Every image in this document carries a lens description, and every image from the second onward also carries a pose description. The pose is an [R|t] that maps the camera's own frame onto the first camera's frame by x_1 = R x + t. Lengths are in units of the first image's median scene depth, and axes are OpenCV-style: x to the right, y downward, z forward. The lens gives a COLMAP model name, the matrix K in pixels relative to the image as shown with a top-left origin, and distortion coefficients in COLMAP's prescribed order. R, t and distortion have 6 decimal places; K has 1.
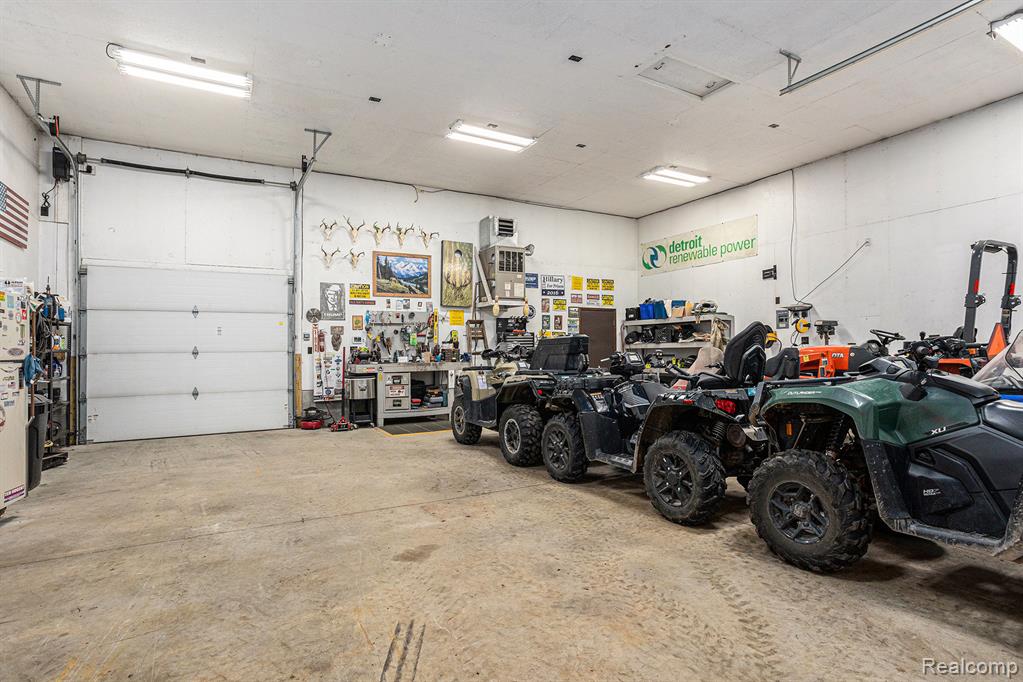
lens RADIAL K [[524.4, 0, 512.6], [0, 524.4, 347.3], [0, 0, 1]] dist [-0.006315, 0.000067]
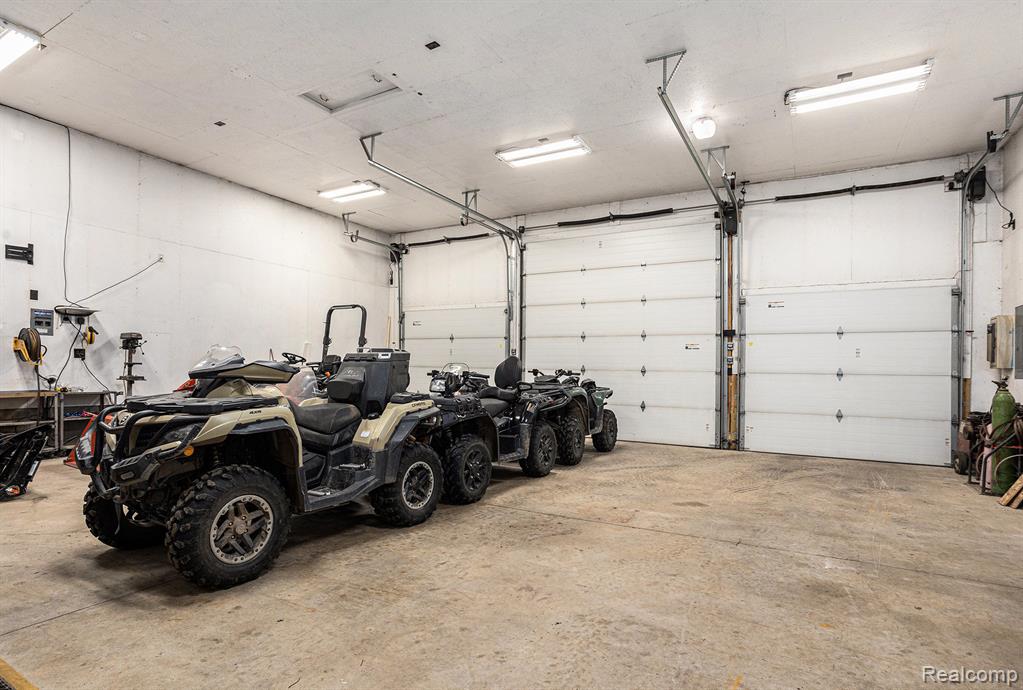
lens RADIAL K [[524.4, 0, 510.1], [0, 524.4, 376.3], [0, 0, 1]] dist [-0.006315, 0.000067]
pose [[-0.519740, -0.003346, 0.854318, -0.923294], [-0.021525, 0.999726, -0.009180, 0.030191], [-0.854053, -0.023160, -0.519670, 1.708773]]
